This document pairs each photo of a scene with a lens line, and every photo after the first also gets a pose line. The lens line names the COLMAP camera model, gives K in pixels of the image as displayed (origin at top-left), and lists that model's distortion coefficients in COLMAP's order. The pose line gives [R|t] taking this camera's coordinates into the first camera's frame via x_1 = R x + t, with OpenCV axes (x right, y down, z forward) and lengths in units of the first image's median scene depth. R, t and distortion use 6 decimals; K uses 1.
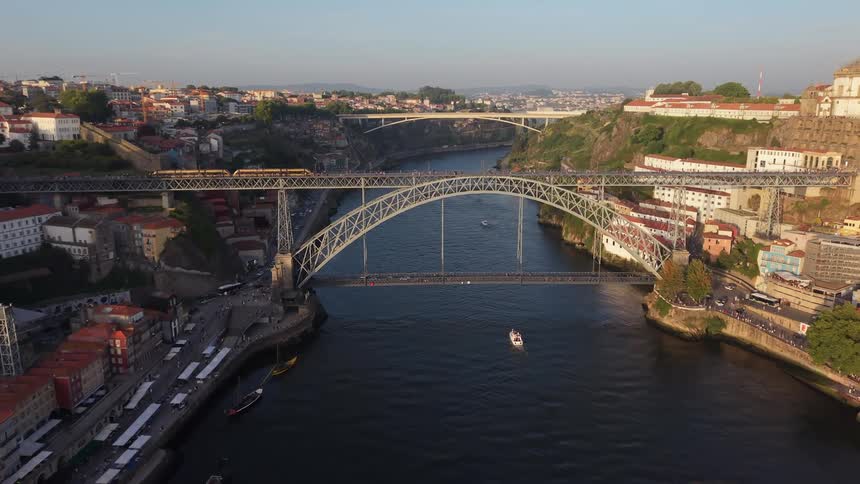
lens RADIAL K [[608.5, 0, 427.8], [0, 608.5, 240.6], [0, 0, 1]] dist [0.030314, -0.038865]
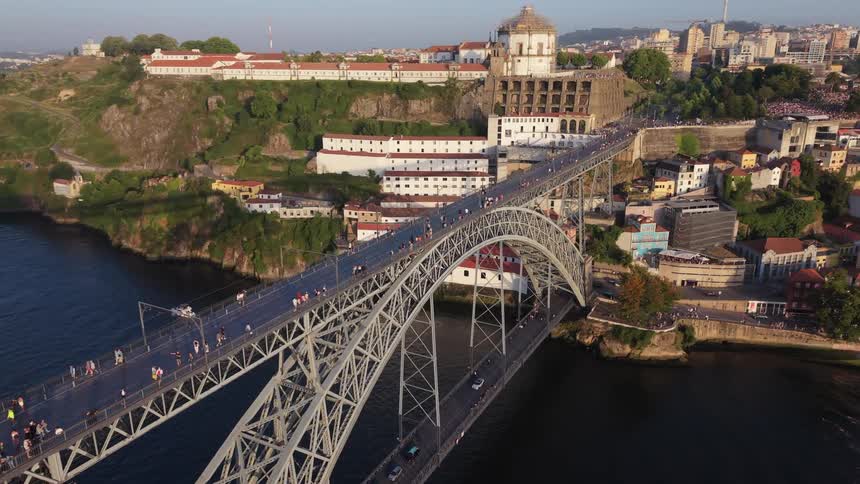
lens RADIAL K [[608.5, 0, 438.0], [0, 608.5, 248.4], [0, 0, 1]] dist [0.030314, -0.038865]
pose [[0.487136, -0.260007, 0.833724, -0.279490], [0.195960, 0.962853, 0.185780, -0.154194], [-0.851057, 0.072877, 0.519991, 0.670078]]
